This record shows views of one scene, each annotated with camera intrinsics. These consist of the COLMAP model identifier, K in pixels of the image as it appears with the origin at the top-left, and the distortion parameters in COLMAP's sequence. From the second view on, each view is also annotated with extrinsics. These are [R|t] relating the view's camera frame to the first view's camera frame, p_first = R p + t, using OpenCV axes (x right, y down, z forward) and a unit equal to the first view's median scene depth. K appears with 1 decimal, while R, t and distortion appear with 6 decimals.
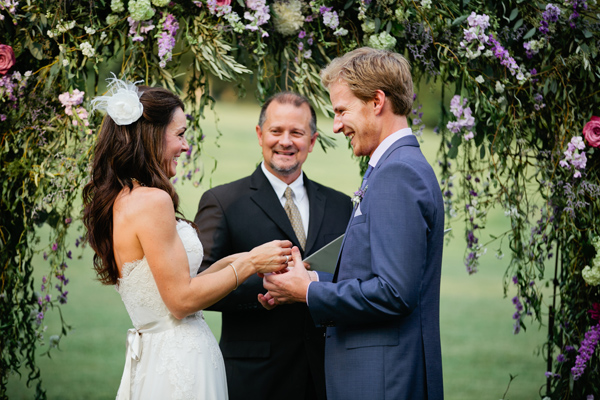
lens RADIAL K [[2562.2, 0, 298.8], [0, 2562.2, 197.3], [0, 0, 1]] dist [1.104234, 0.000000]
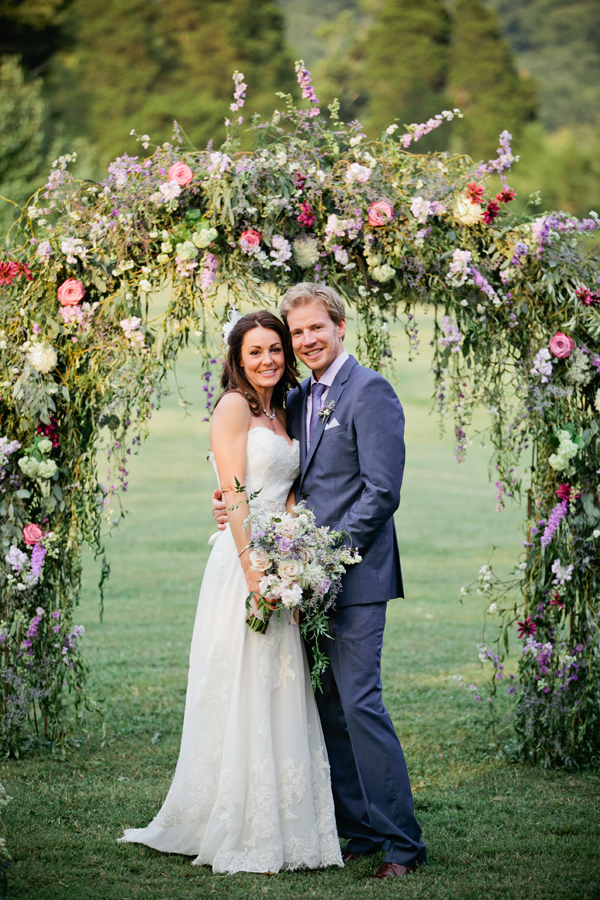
lens RADIAL K [[3210.9, 0, 307.2], [0, 3210.9, 427.6], [0, 0, 1]] dist [1.261844, 0.000000]
pose [[0.999892, -0.013955, 0.004681, -0.011955], [0.013890, 0.999810, 0.013700, -0.008684], [-0.004871, -0.013633, 0.999895, -0.522389]]
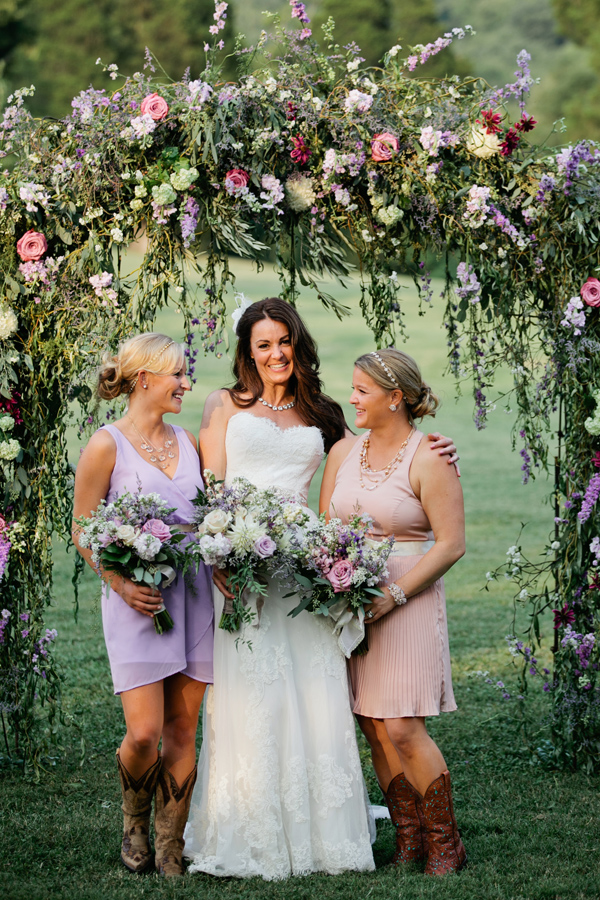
lens RADIAL K [[3000.2, 0, 317.5], [0, 3000.2, 382.2], [0, 0, 1]] dist [0.617944, 0.000000]
pose [[0.998916, -0.040278, 0.023346, -0.029236], [0.040034, 0.999140, 0.010828, -0.005983], [-0.023762, -0.009881, 0.999669, -0.238380]]
